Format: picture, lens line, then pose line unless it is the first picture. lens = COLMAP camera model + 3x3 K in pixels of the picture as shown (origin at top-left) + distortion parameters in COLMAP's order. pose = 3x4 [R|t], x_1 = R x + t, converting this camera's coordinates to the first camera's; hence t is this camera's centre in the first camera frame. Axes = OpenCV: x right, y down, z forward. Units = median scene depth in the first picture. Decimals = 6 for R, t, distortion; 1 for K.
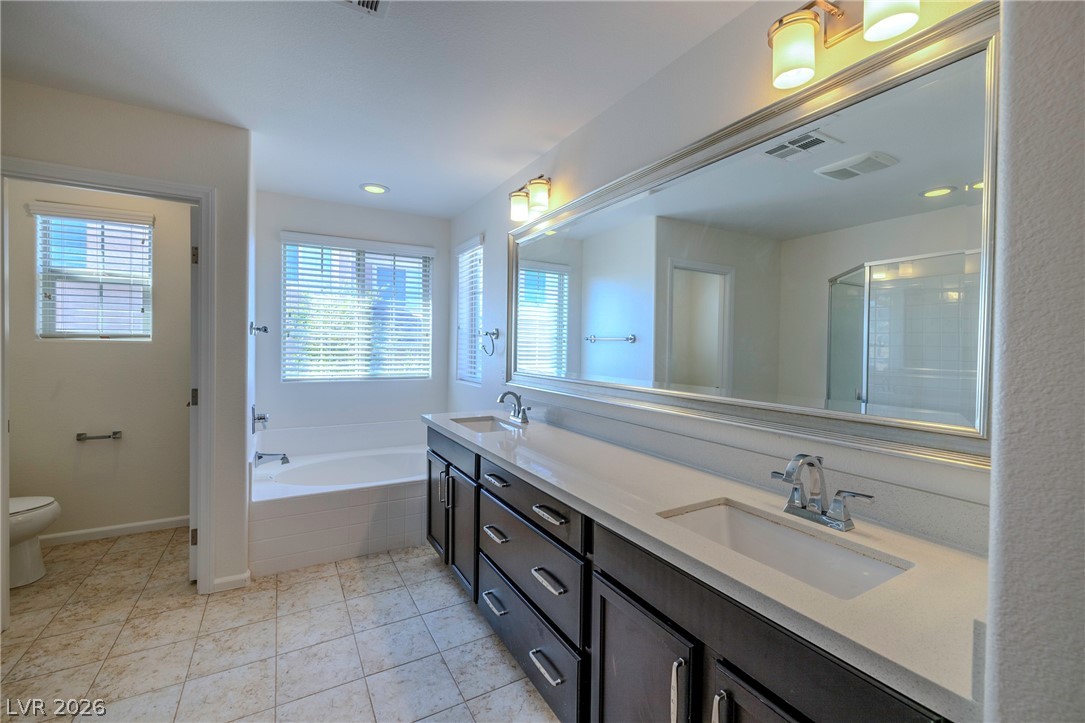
lens RADIAL K [[454.3, 0, 539.3], [0, 454.3, 354.3], [0, 0, 1]] dist [-0.002605, 0.000016]
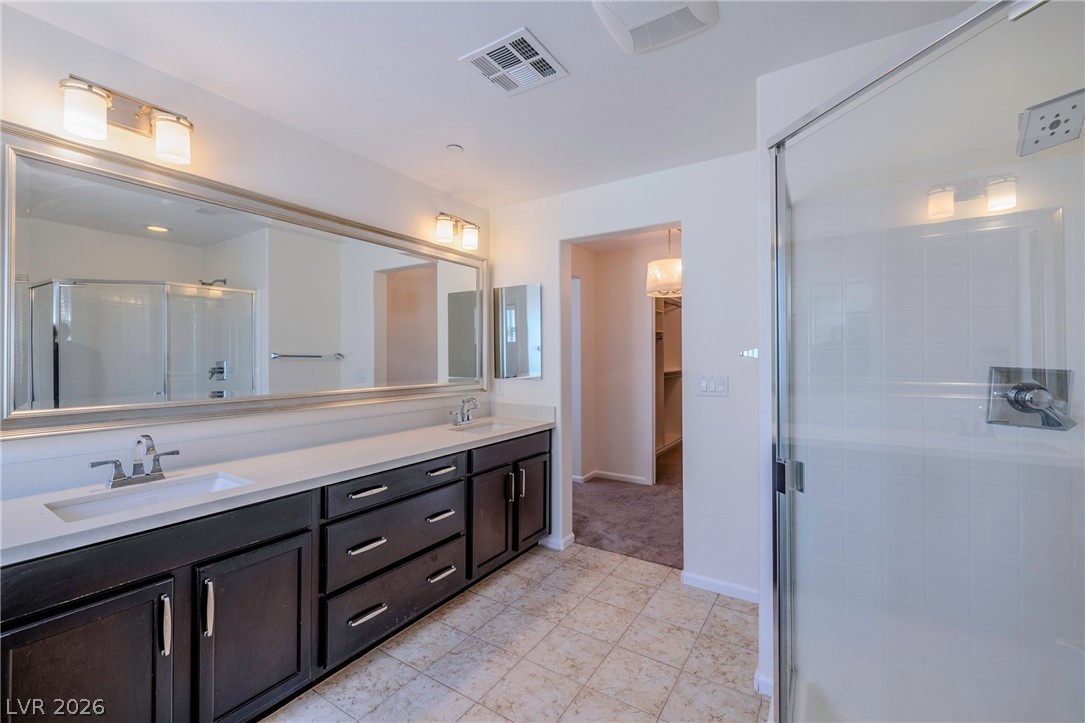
lens RADIAL K [[454.3, 0, 539.3], [0, 454.3, 354.3], [0, 0, 1]] dist [-0.002605, 0.000016]
pose [[-0.463185, -0.004048, 0.886252, -1.201144], [0.011518, 0.999878, 0.010587, -0.037586], [-0.886187, 0.015111, -0.463082, 1.152405]]
